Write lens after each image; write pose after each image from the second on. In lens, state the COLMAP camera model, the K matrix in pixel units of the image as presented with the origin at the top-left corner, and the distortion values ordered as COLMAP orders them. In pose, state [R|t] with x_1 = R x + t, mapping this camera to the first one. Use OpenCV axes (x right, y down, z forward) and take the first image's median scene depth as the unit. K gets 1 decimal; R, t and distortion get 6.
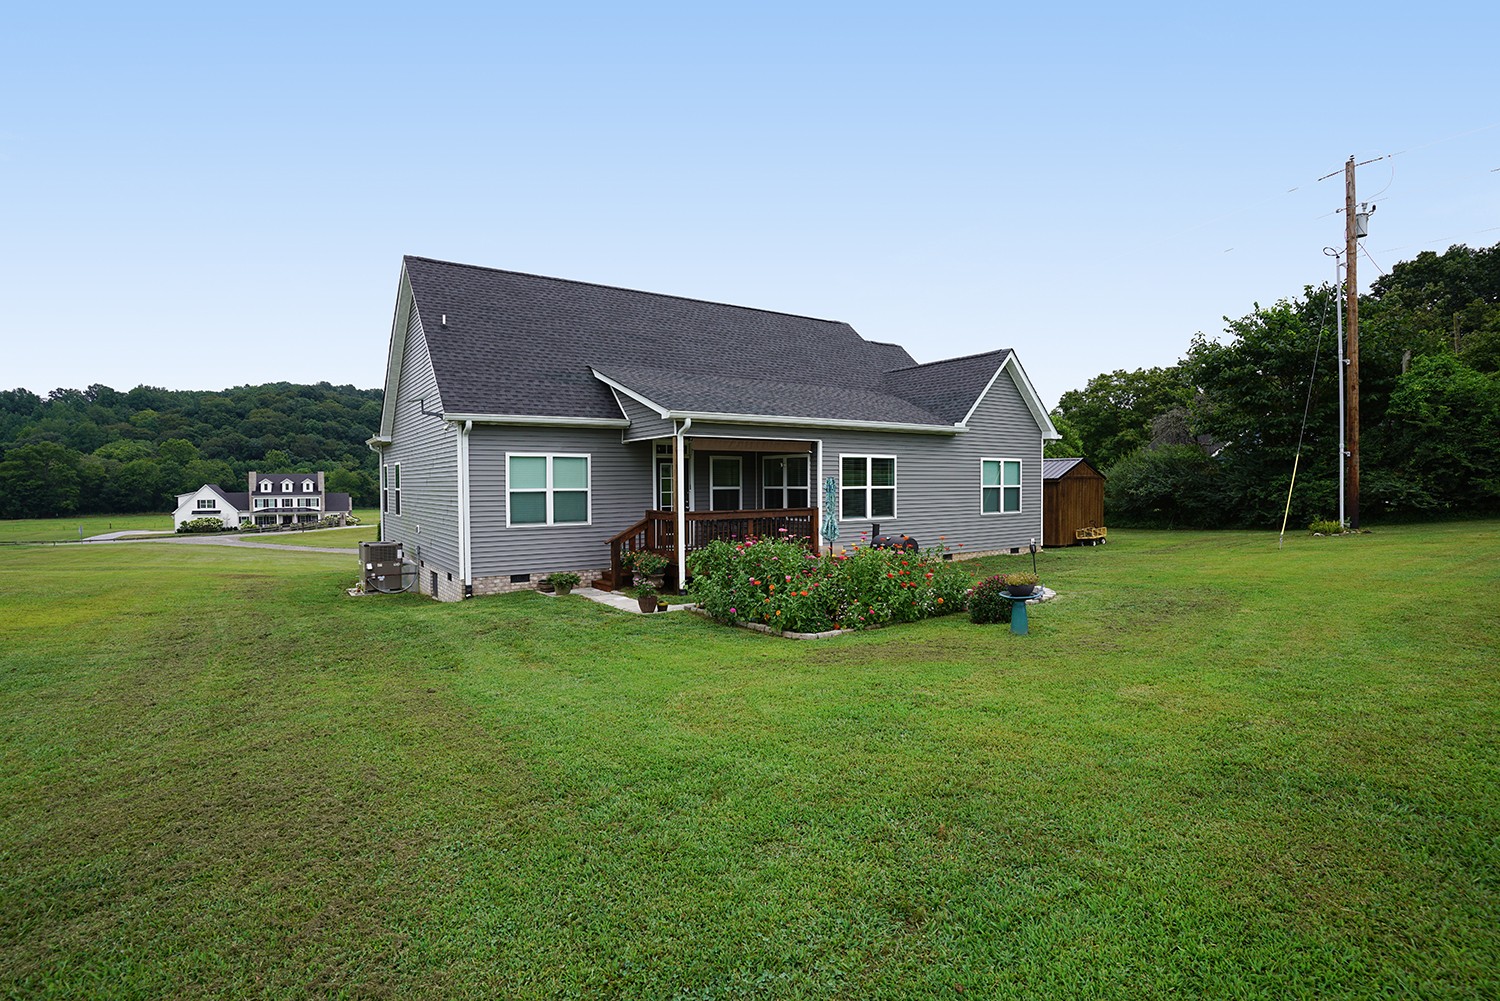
lens RADIAL K [[730.5, 0, 745.7], [0, 730.5, 502.0], [0, 0, 1]] dist [-0.082494, 0.039198]
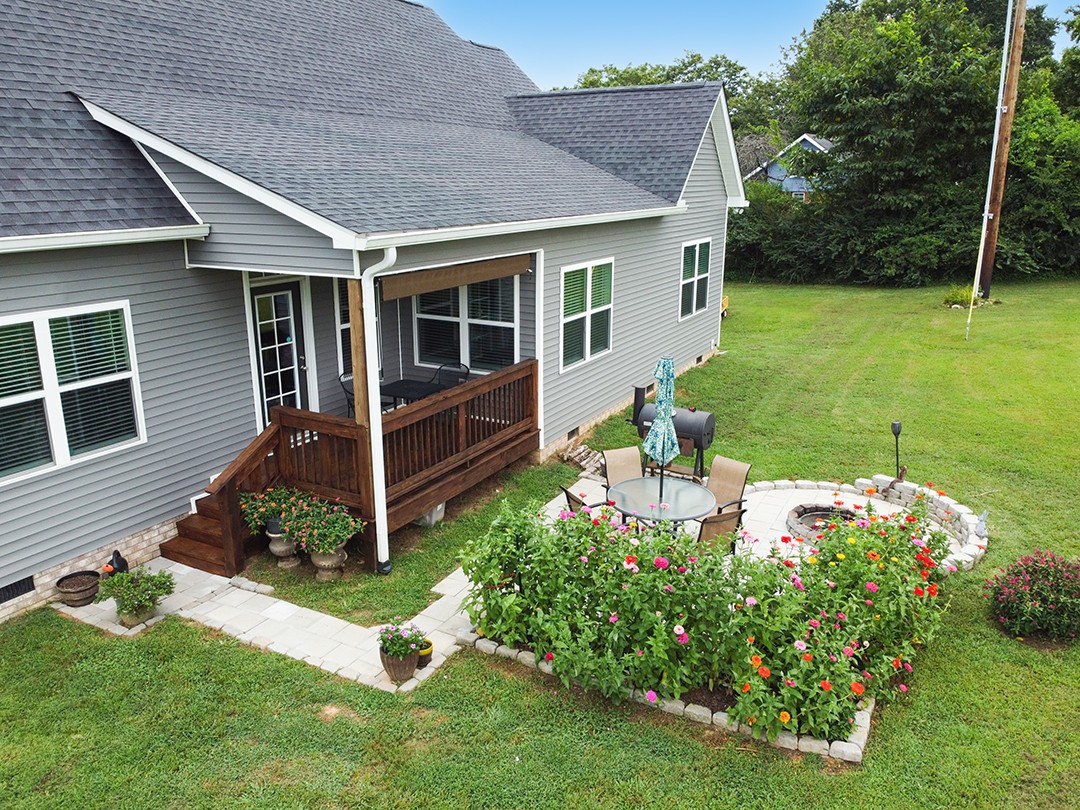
lens RADIAL K [[818.7, 0, 537.2], [0, 818.7, 405.5], [0, 0, 1]] dist [0.003516, -0.006889]
pose [[0.894713, -0.113682, 0.431932, -0.187486], [0.005644, 0.969866, 0.243572, -0.112518], [-0.446606, -0.215489, 0.868394, 0.352541]]
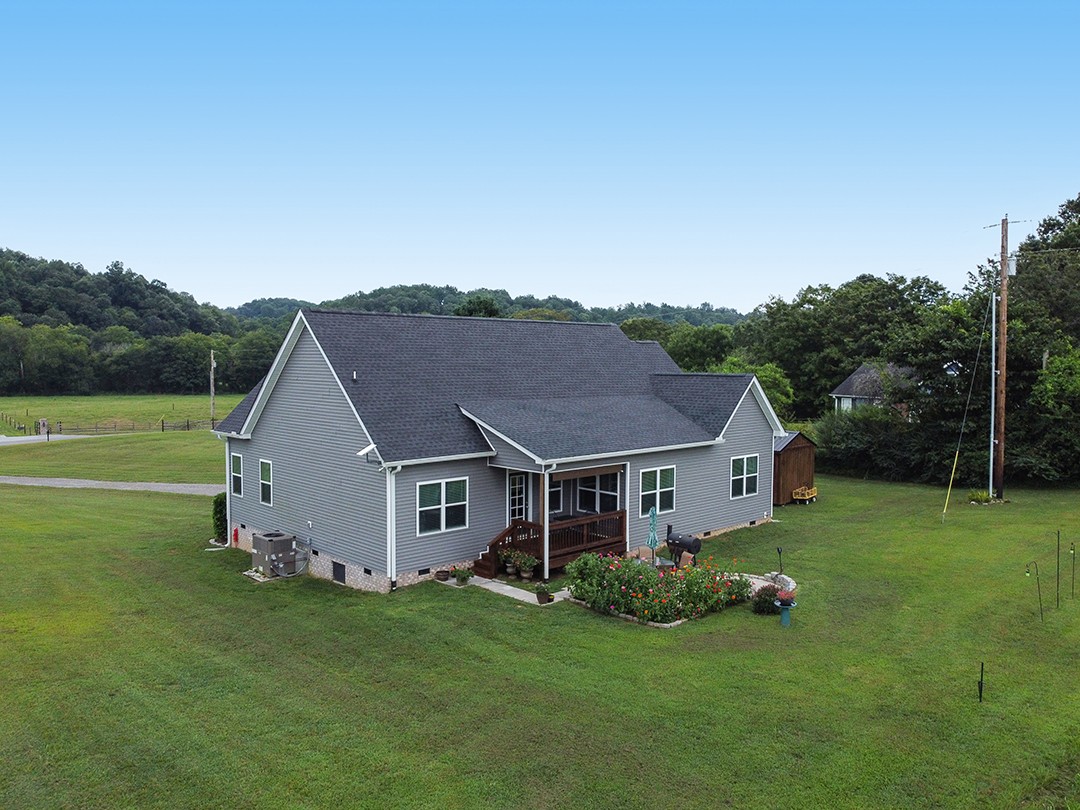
lens RADIAL K [[818.7, 0, 537.2], [0, 818.7, 405.5], [0, 0, 1]] dist [0.003516, -0.006889]
pose [[0.988132, 0.001957, 0.153597, -0.283293], [-0.006883, 0.999479, 0.031547, -0.219220], [-0.153456, -0.032230, 0.987630, -0.471990]]
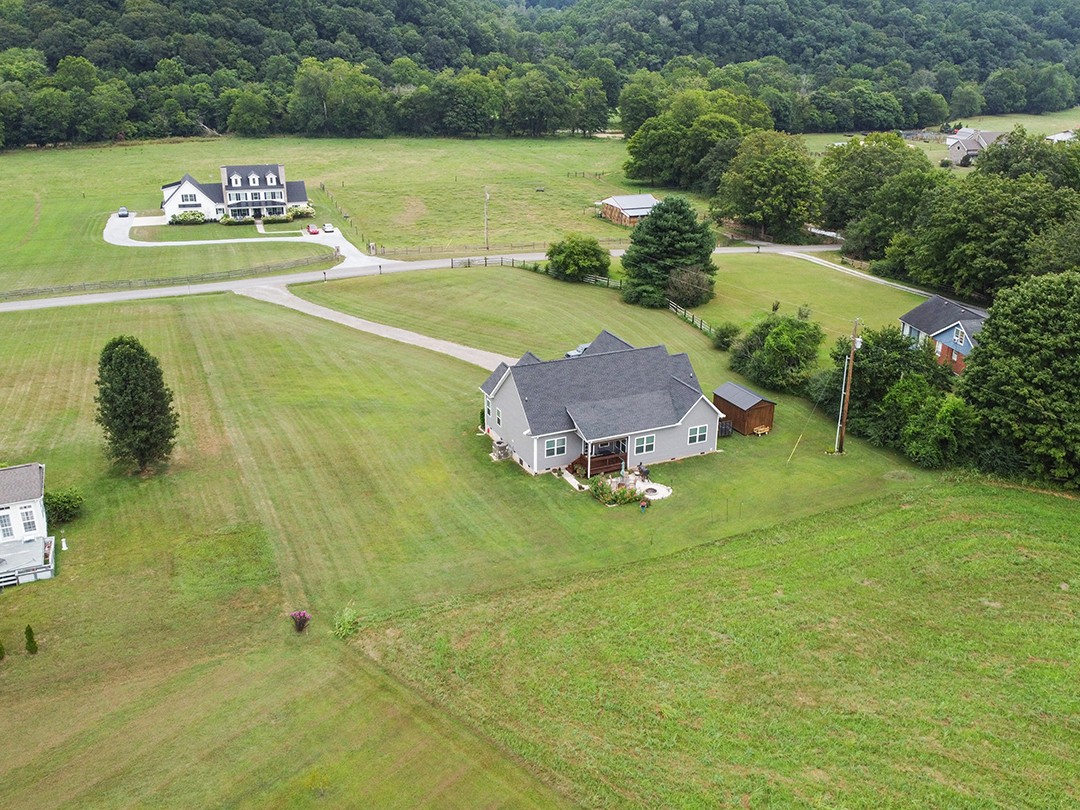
lens RADIAL K [[939.0, 0, 571.2], [0, 939.0, 405.3], [0, 0, 1]] dist [-0.002455, -0.007878]
pose [[0.989032, 0.077955, -0.125452, 0.350932], [-0.029450, 0.936400, 0.349697, -1.660941], [0.144734, -0.342167, 0.928425, -2.972750]]
